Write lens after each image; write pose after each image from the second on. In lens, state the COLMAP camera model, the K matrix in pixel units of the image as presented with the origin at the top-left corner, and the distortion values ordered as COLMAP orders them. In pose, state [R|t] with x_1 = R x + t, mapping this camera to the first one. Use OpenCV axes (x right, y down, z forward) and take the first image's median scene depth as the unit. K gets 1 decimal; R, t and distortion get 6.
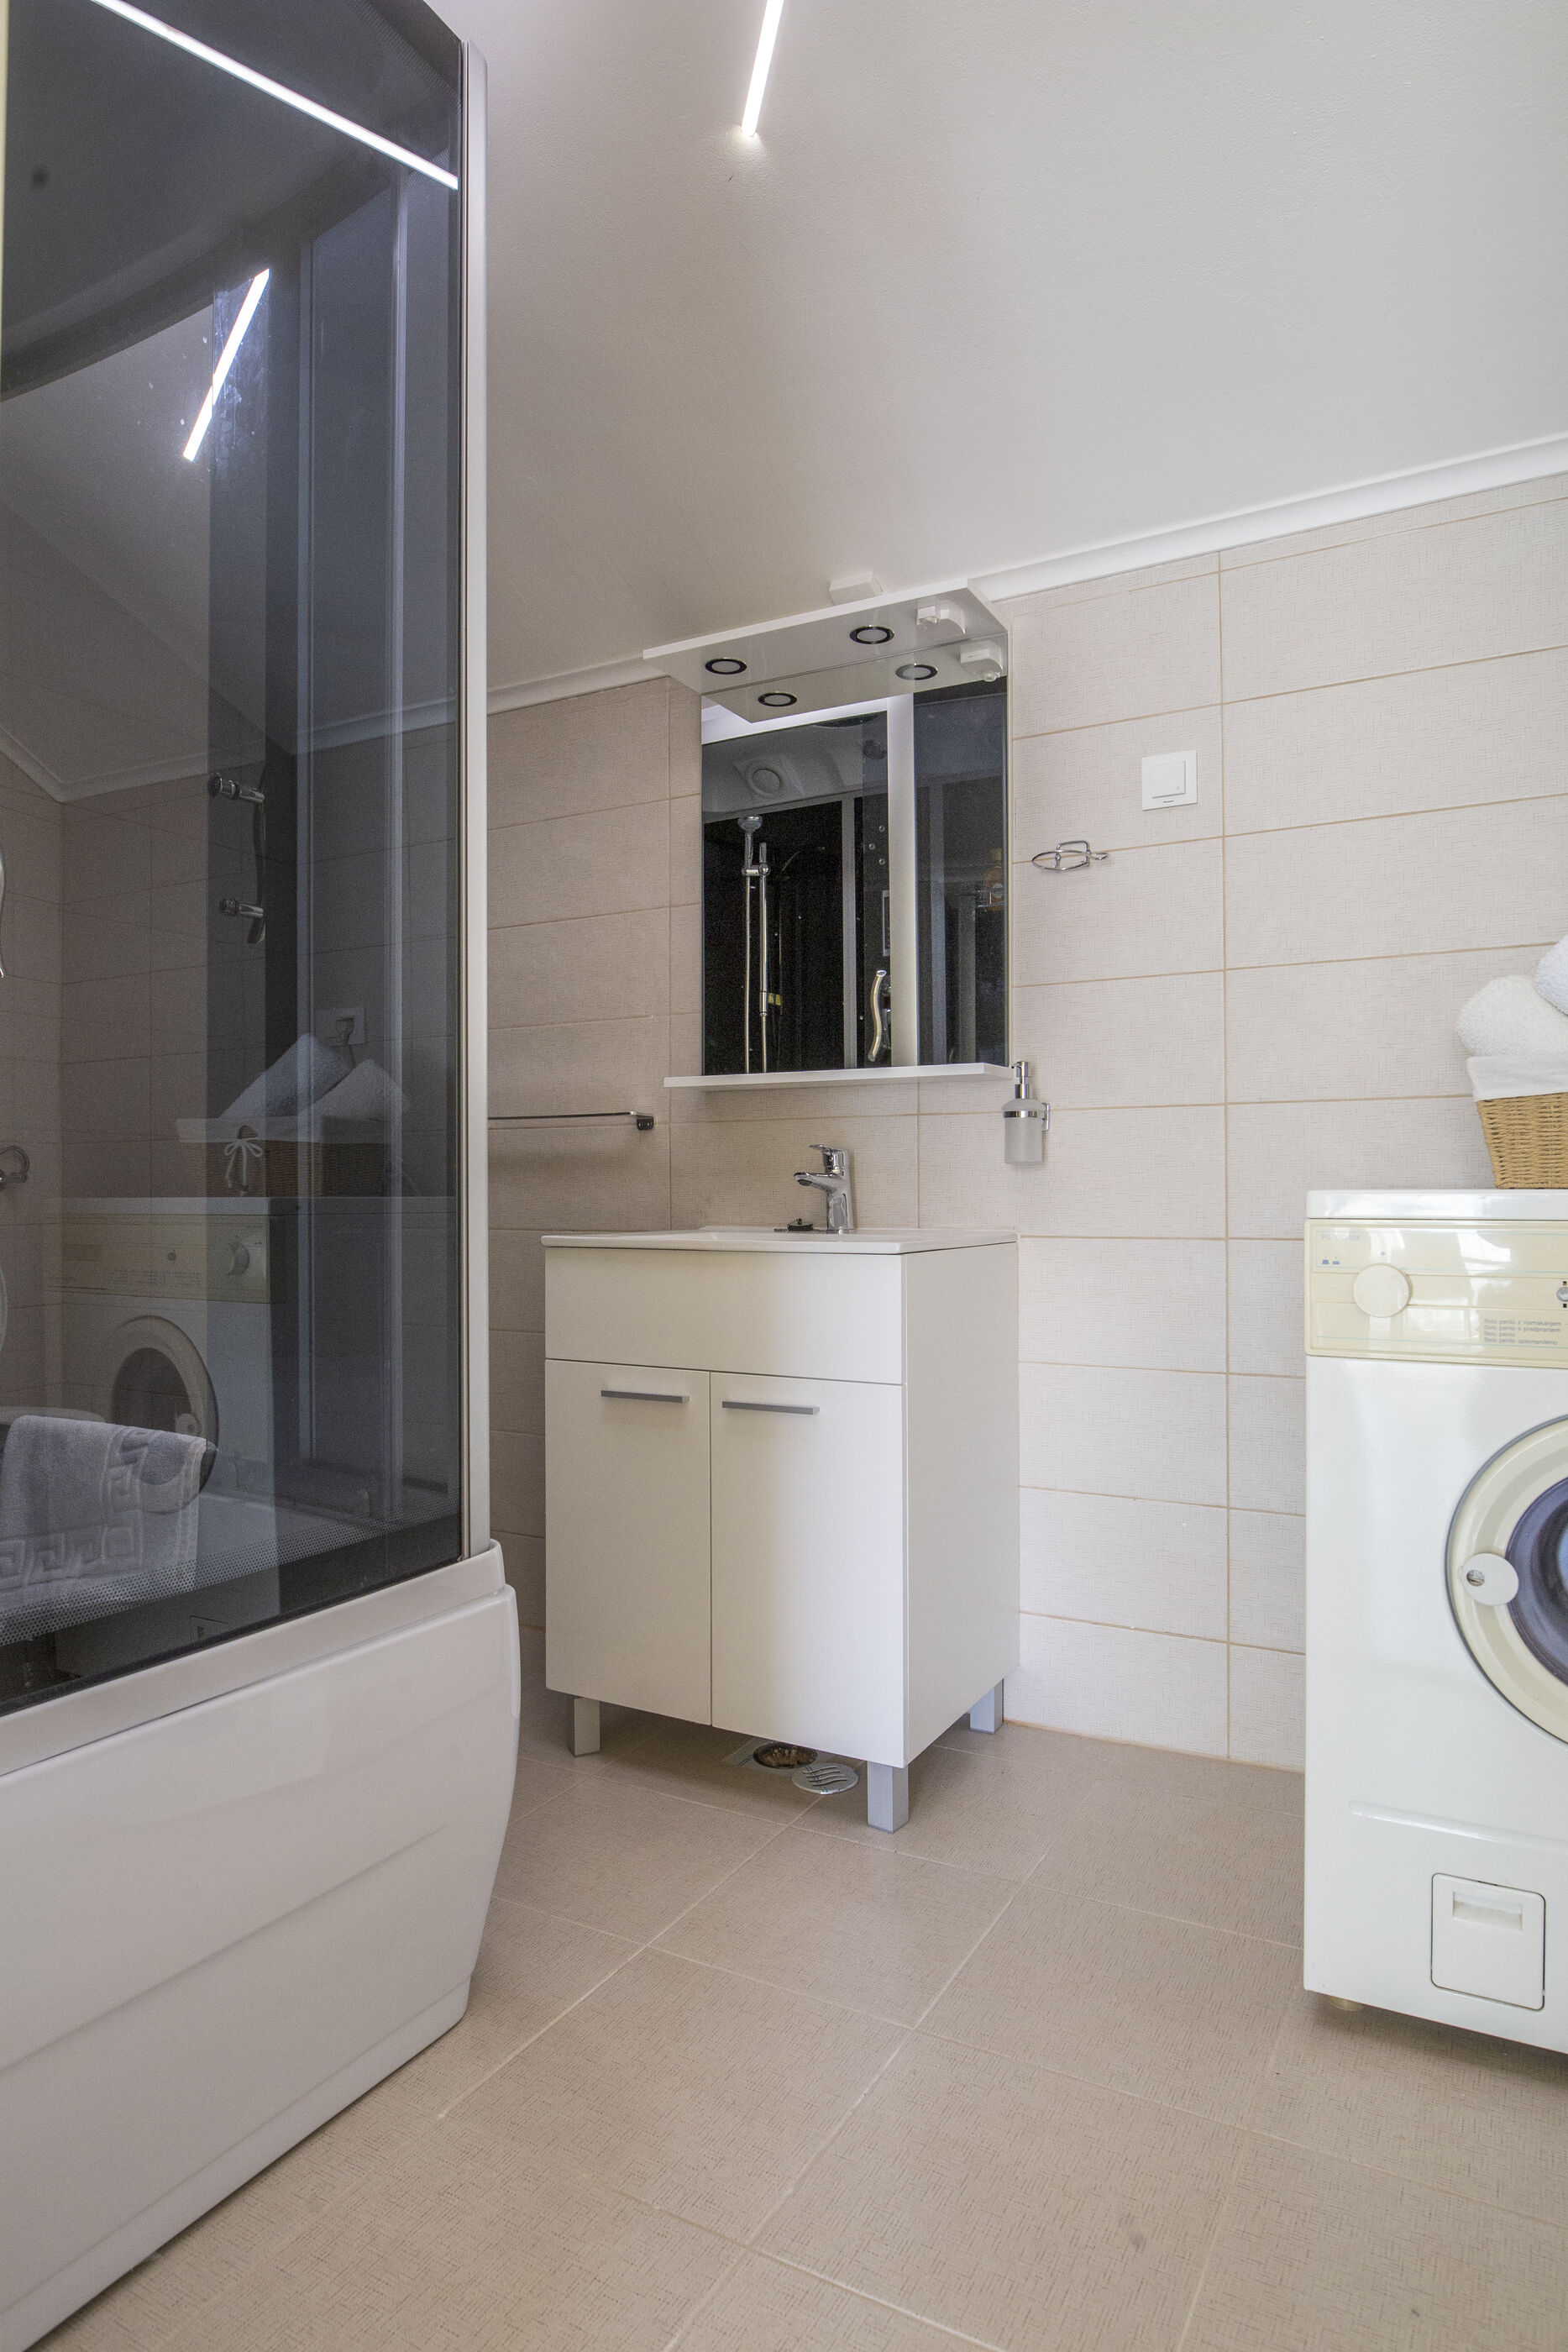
lens RADIAL K [[1361.4, 0, 784.0], [0, 1361.4, 1176.0], [0, 0, 1]] dist [-0.020056, -0.001839]
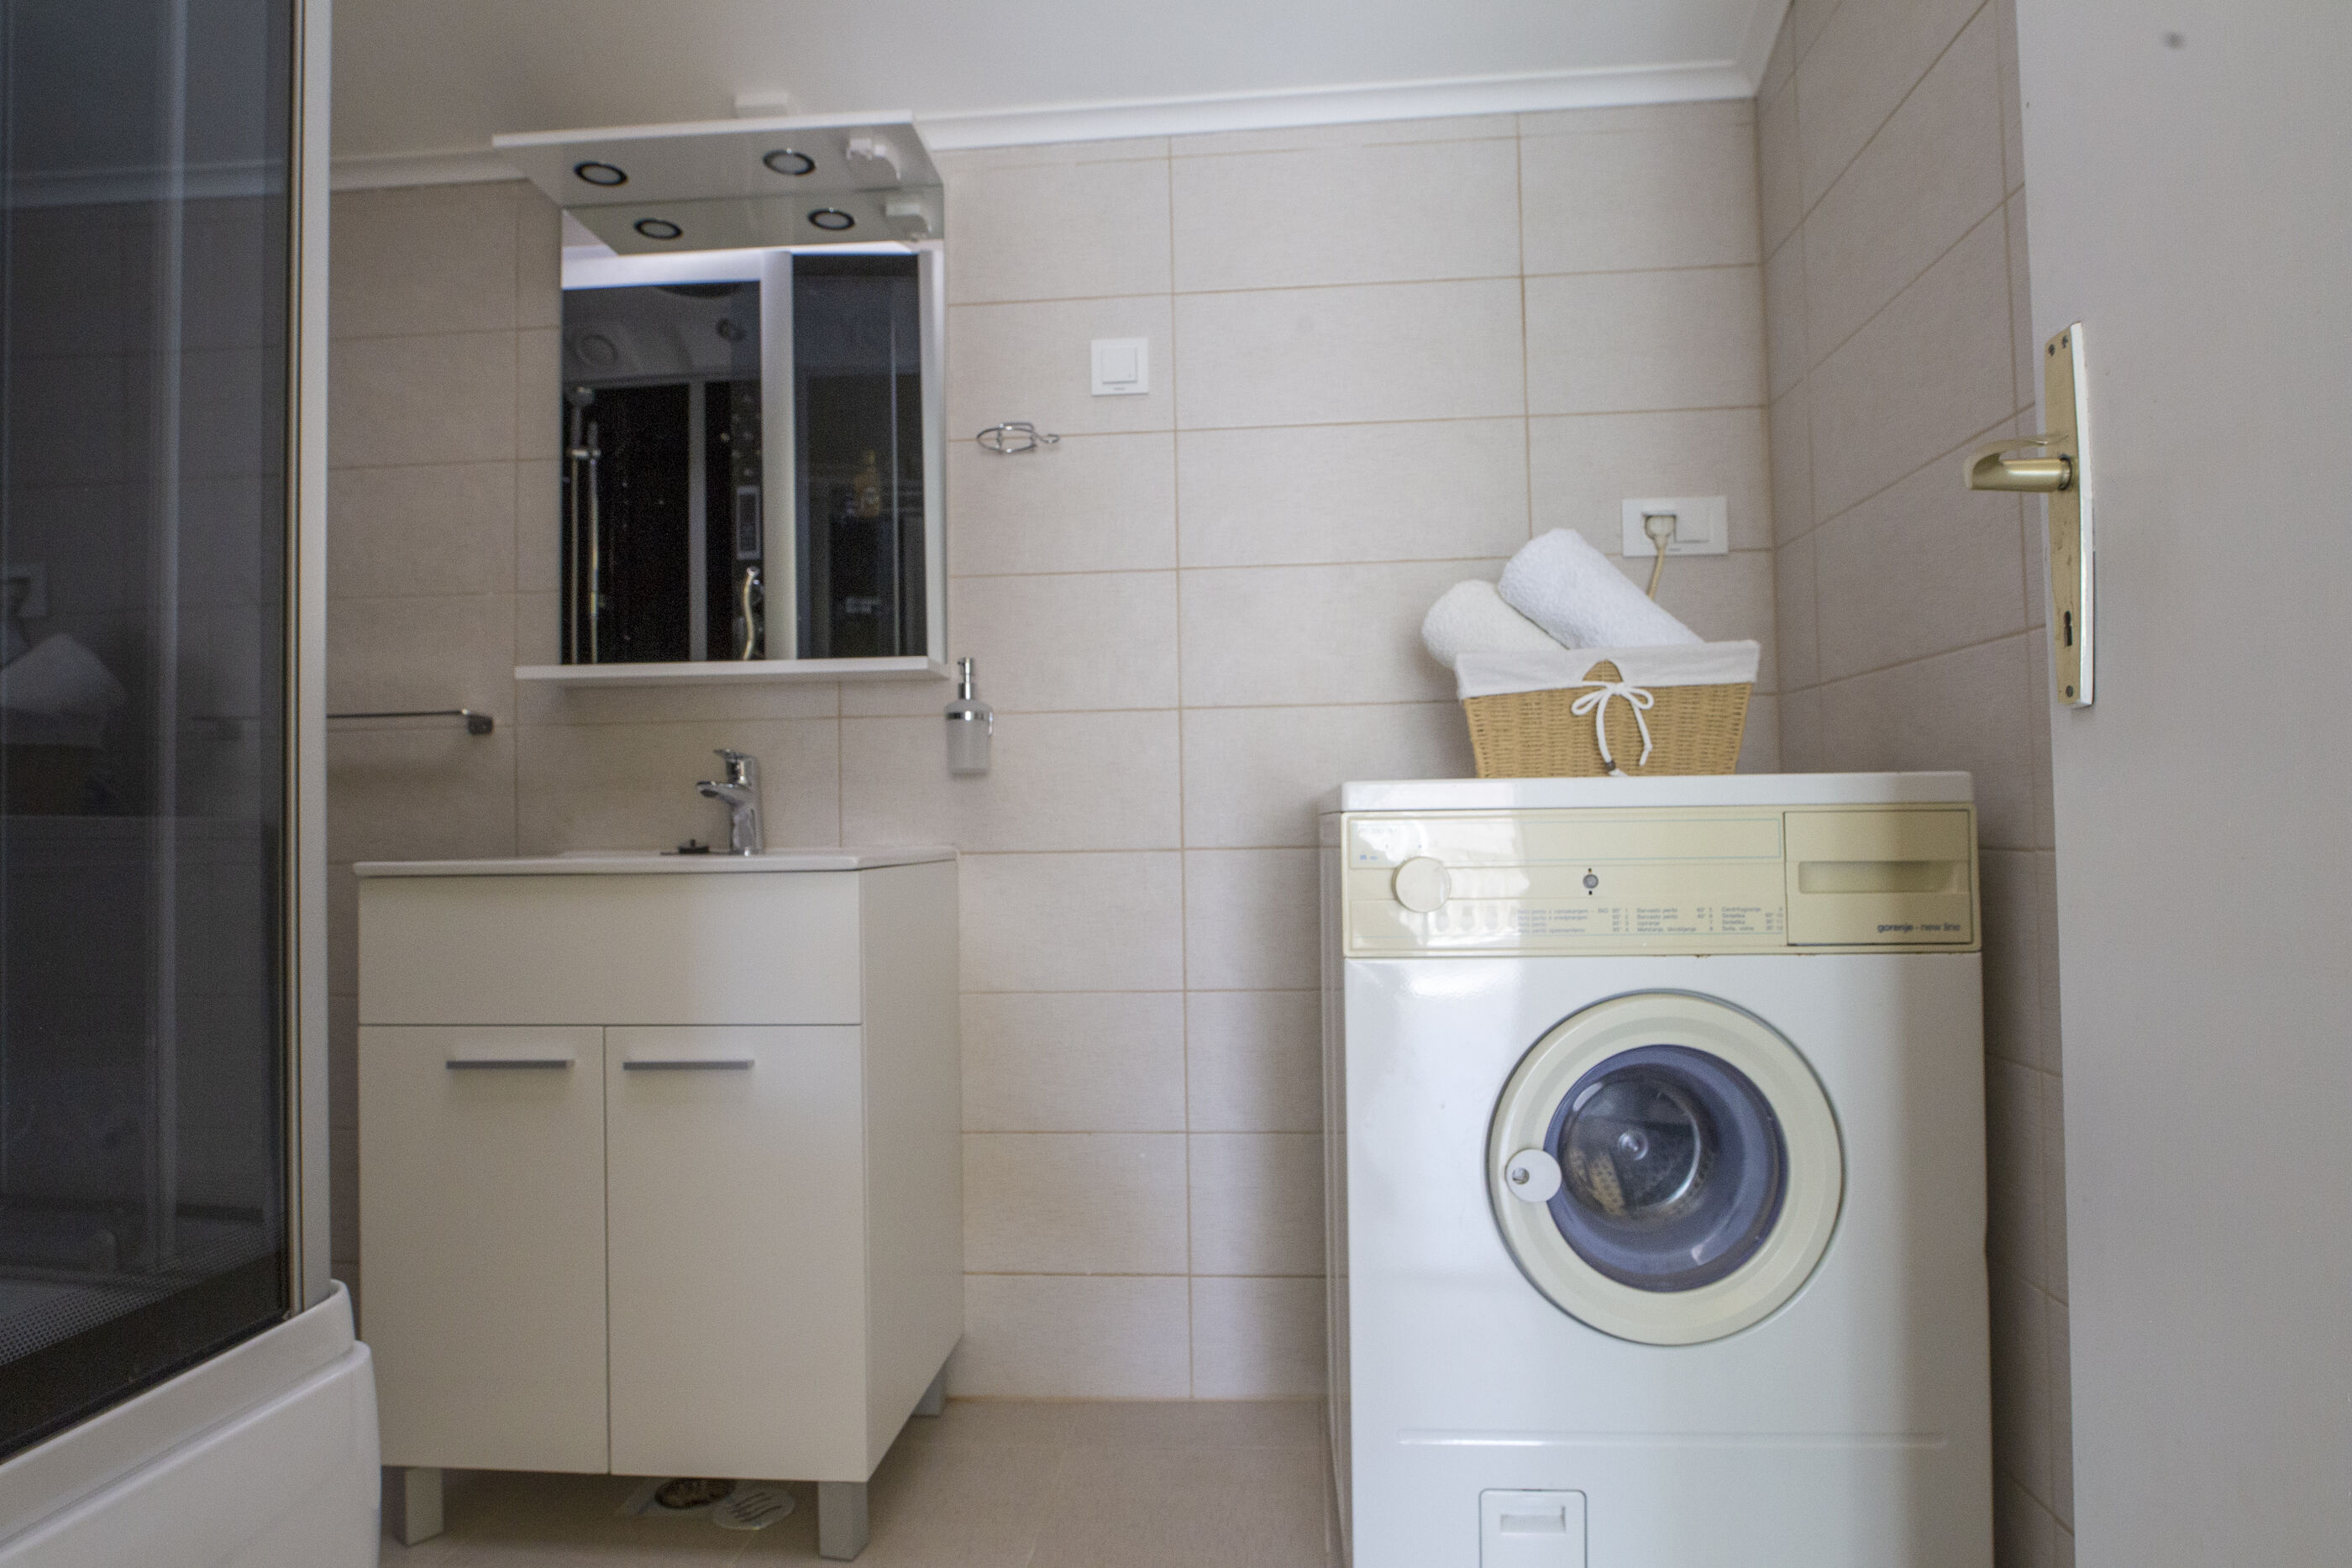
lens RADIAL K [[1361.4, 0, 1169.8], [0, 1361.4, 787.2], [0, 0, 1]] dist [-0.020056, -0.001839]
pose [[0.911149, 0.000883, 0.412075, -0.072920], [0.008755, 0.999730, -0.021502, 0.021915], [-0.411983, 0.023200, 0.910896, 0.125407]]
